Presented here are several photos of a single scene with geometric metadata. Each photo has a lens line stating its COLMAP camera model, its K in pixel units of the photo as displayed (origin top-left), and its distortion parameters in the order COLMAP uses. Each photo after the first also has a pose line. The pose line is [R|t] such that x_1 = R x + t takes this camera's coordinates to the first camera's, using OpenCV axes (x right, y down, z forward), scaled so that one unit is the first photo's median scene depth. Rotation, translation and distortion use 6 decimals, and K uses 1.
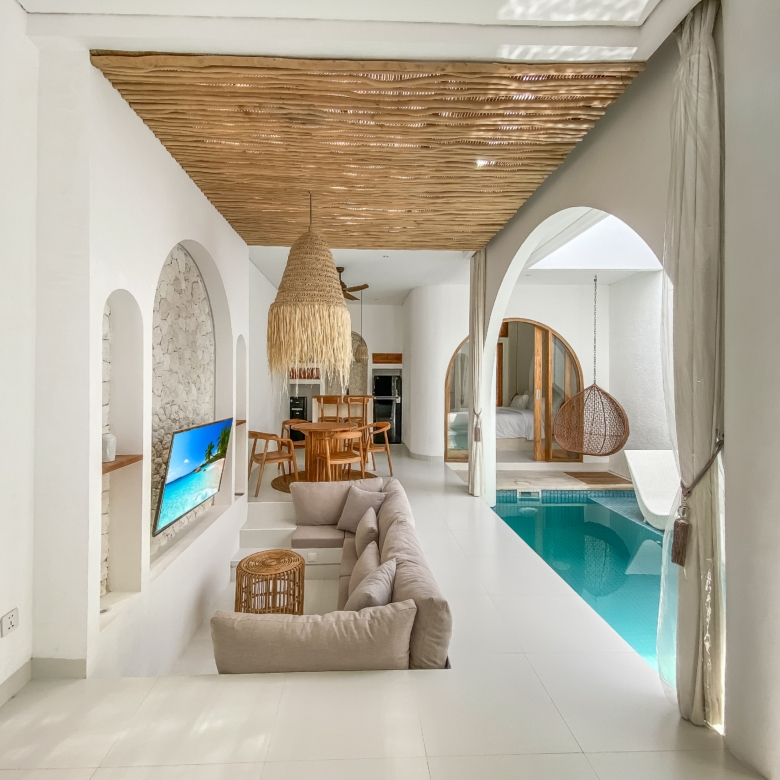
lens RADIAL K [[445.1, 0, 366.0], [0, 445.1, 380.6], [0, 0, 1]] dist [0.087362, -0.049779]
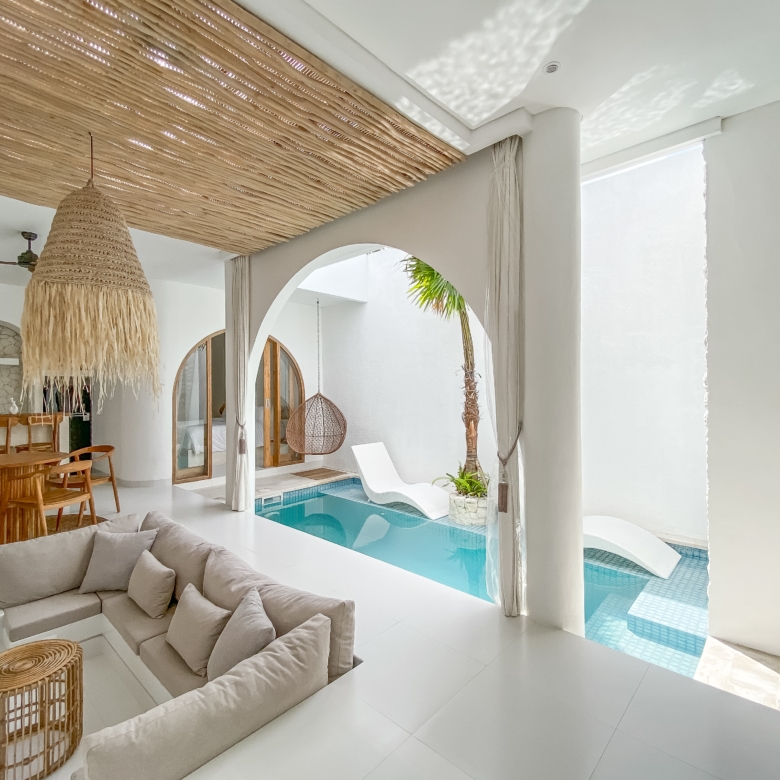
lens RADIAL K [[446.4, 0, 400.1], [0, 446.4, 391.2], [0, 0, 1]] dist [0.065901, -0.027434]
pose [[0.695844, -0.015922, 0.718016, -0.207361], [0.014571, 0.999861, 0.008051, -0.001089], [-0.718045, 0.004860, 0.695980, 0.083472]]
